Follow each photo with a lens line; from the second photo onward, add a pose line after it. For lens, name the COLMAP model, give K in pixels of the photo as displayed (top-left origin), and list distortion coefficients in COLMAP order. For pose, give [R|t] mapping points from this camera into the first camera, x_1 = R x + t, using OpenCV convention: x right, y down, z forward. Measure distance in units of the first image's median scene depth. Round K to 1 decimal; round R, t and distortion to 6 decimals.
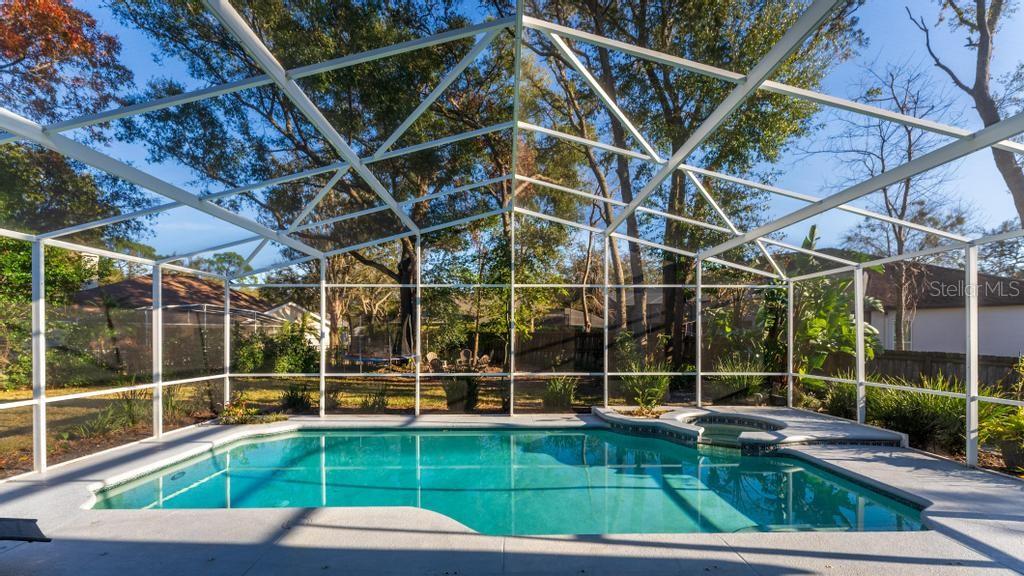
lens RADIAL K [[428.9, 0, 512.9], [0, 428.9, 312.1], [0, 0, 1]] dist [0.002091, 0.000441]
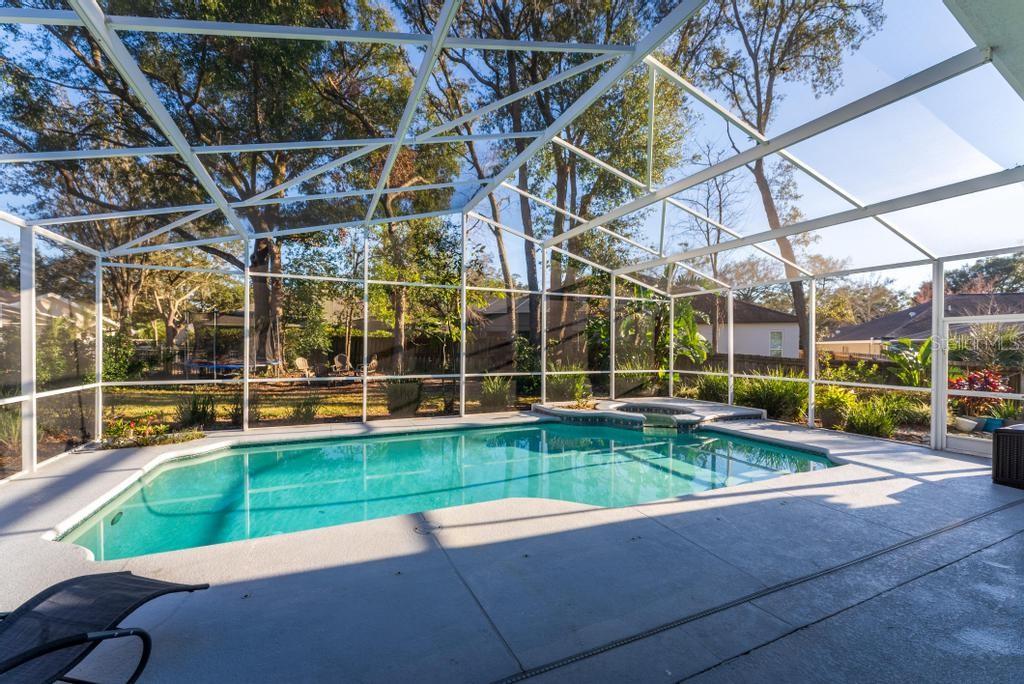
lens RADIAL K [[420.1, 0, 513.7], [0, 420.1, 339.8], [0, 0, 1]] dist [0.001748, -0.000041]
pose [[0.916327, 0.014207, 0.400178, -0.321793], [-0.031978, 0.998775, 0.037765, 0.020122], [-0.399152, -0.047402, 0.915659, 0.051622]]
